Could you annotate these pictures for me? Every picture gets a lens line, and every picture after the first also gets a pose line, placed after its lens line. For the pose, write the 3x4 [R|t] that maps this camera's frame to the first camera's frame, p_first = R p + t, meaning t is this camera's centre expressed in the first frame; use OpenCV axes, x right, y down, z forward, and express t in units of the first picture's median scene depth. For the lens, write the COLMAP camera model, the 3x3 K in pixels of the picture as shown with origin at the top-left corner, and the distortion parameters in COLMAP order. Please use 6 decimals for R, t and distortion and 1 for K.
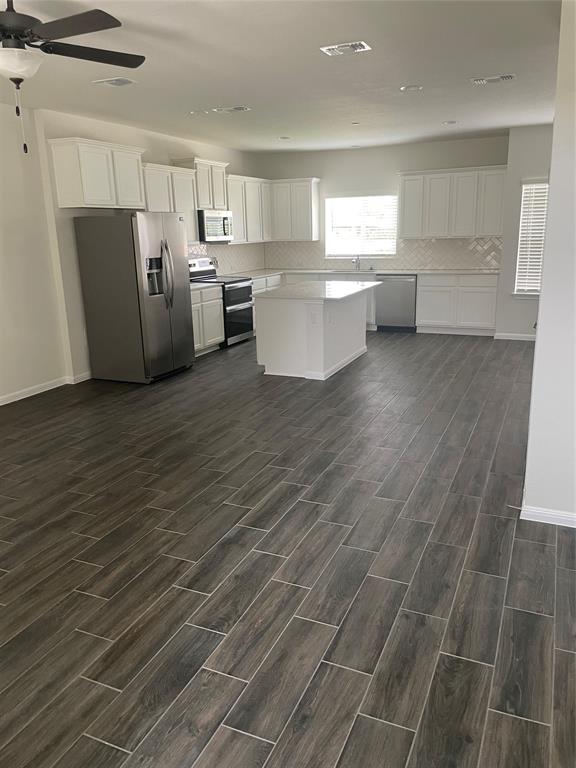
lens RADIAL K [[590.2, 0, 290.9], [0, 590.2, 380.2], [0, 0, 1]] dist [0.065895, -0.078793]
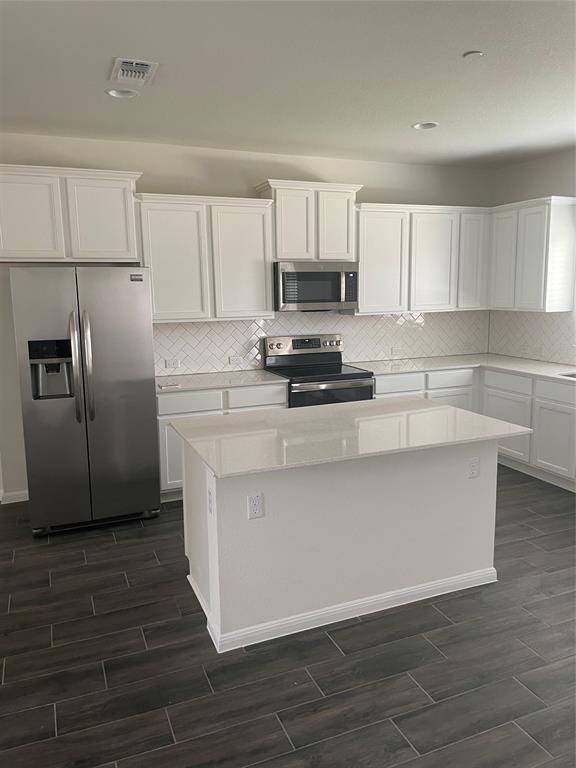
lens RADIAL K [[590.2, 0, 288.7], [0, 590.2, 366.1], [0, 0, 1]] dist [0.065895, -0.078793]
pose [[0.722539, 0.096624, -0.684545, 0.270528], [-0.171907, 0.984195, -0.042528, -0.142125], [0.669616, 0.148406, 0.727729, 0.527580]]
